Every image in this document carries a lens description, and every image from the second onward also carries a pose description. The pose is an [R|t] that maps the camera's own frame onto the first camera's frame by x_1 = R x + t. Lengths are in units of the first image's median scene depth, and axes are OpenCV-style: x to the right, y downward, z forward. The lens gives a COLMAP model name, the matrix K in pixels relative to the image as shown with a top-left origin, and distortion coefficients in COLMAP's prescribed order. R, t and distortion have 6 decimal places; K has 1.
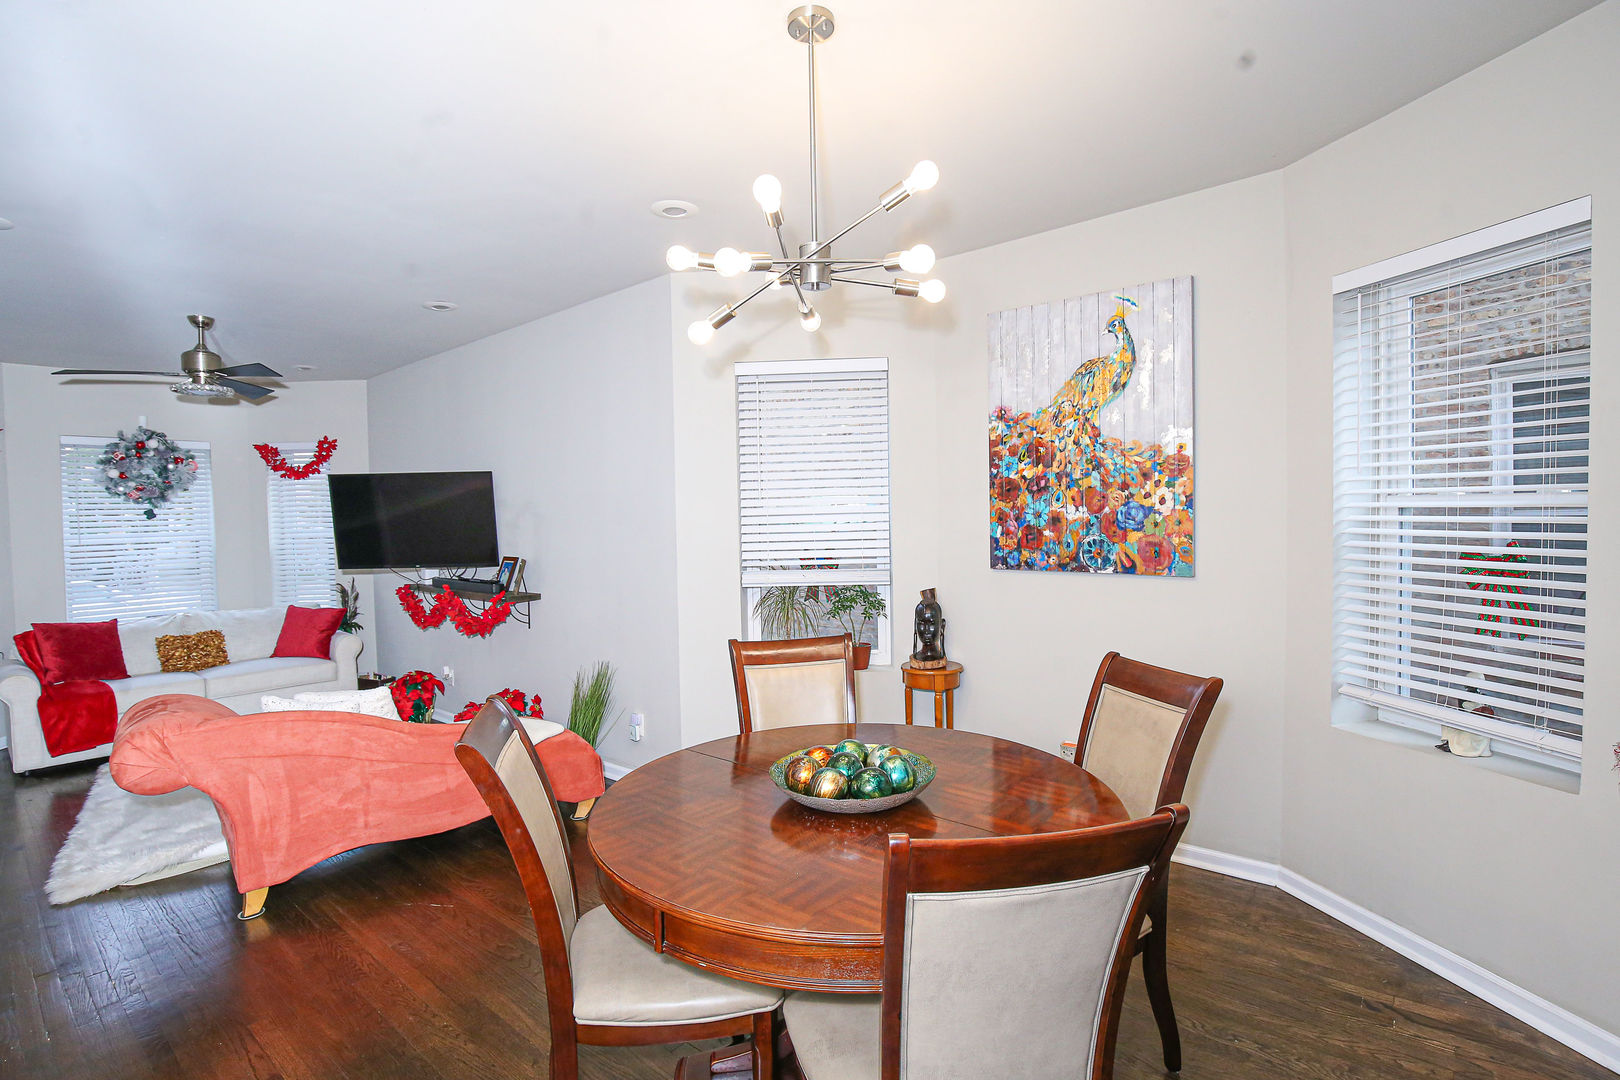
lens RADIAL K [[770.0, 0, 818.1], [0, 770.0, 538.8], [0, 0, 1]] dist [-0.015044, 0.000557]
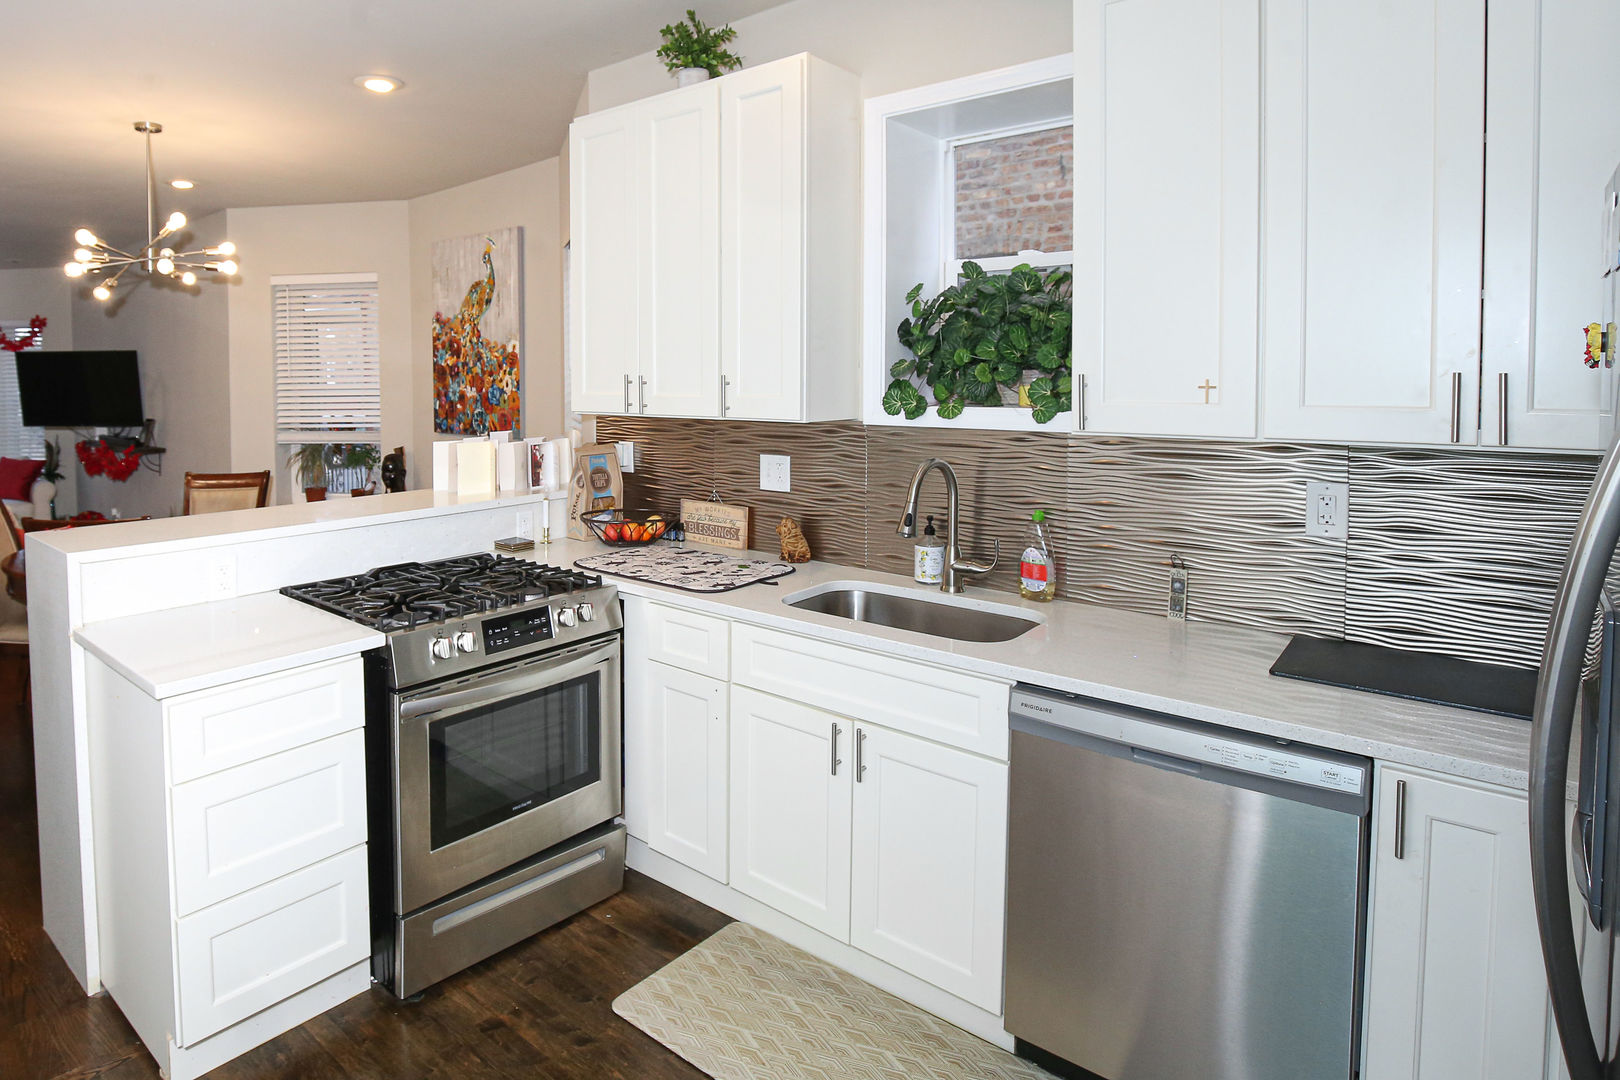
lens RADIAL K [[907.0, 0, 639.1], [0, 907.0, 408.7], [0, 0, 1]] dist [-0.038788, 0.001705]
pose [[0.997170, 0.018576, -0.072854, 0.703221], [-0.019051, 0.999802, -0.005828, -0.000269], [0.072732, 0.007200, 0.997326, -0.549733]]
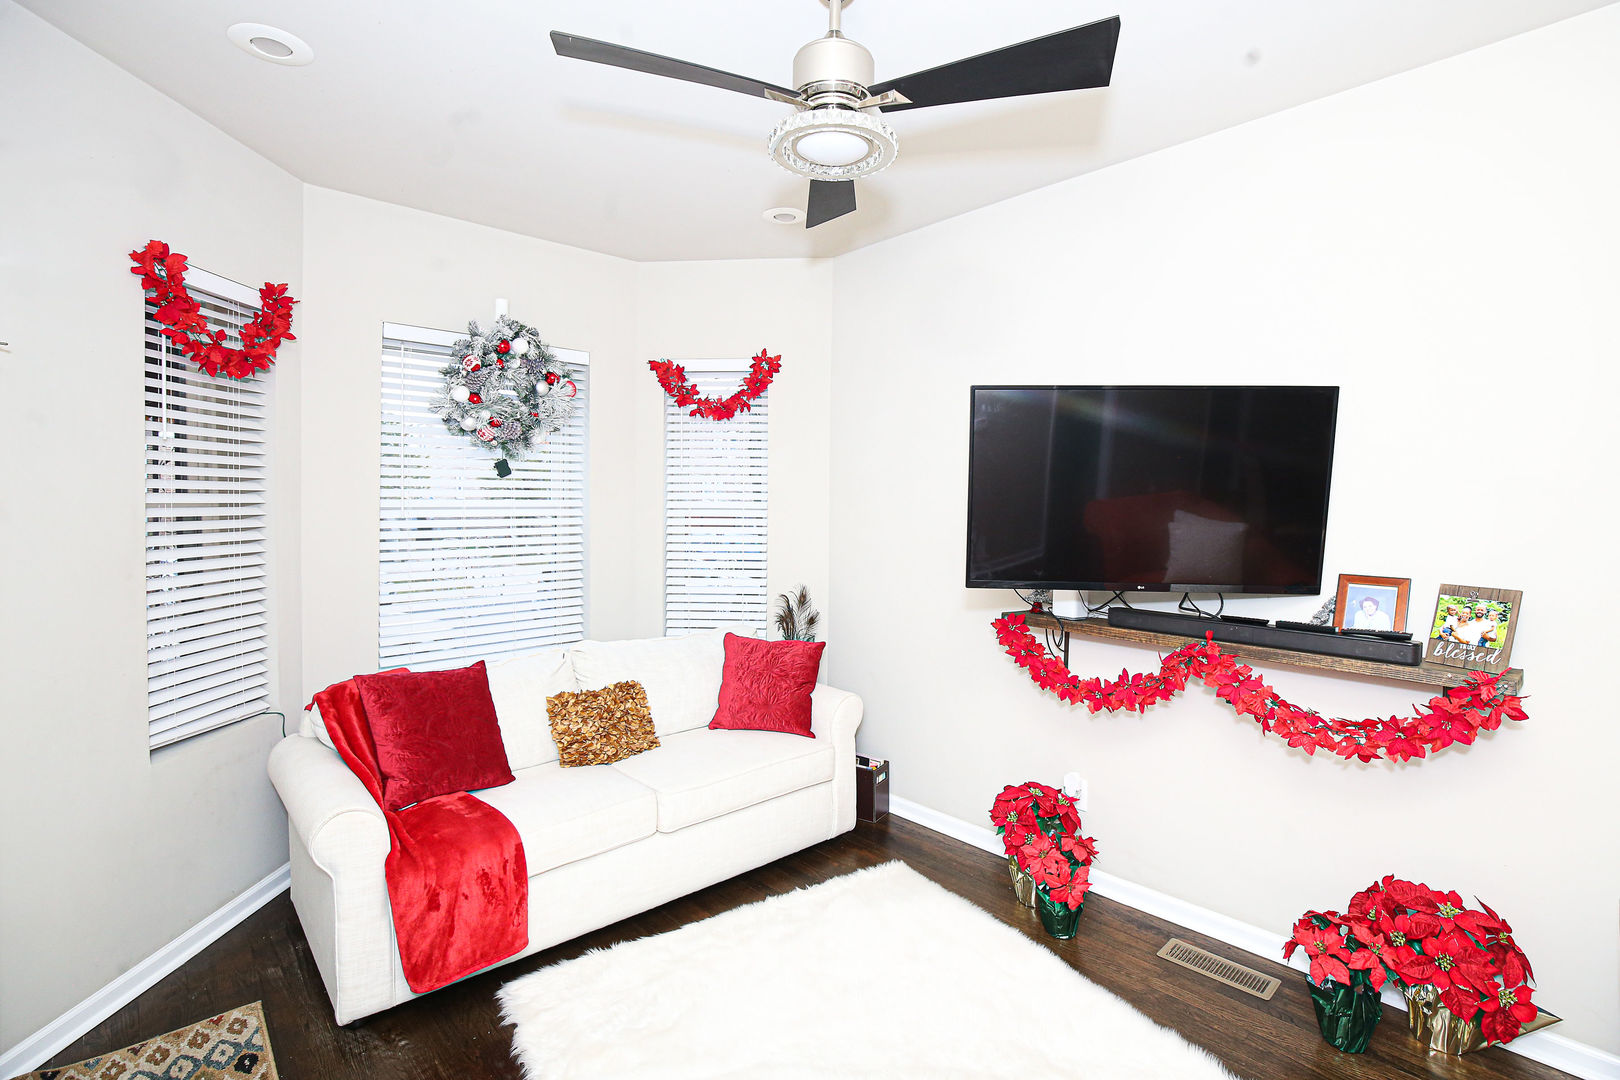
lens RADIAL K [[770.0, 0, 868.5], [0, 770.0, 515.8], [0, 0, 1]] dist [-0.015044, 0.000557]
pose [[0.996189, 0.030202, -0.081821, -0.944120], [-0.031957, 0.999284, -0.020233, 0.011641], [0.081152, 0.022771, 0.996442, 0.752822]]
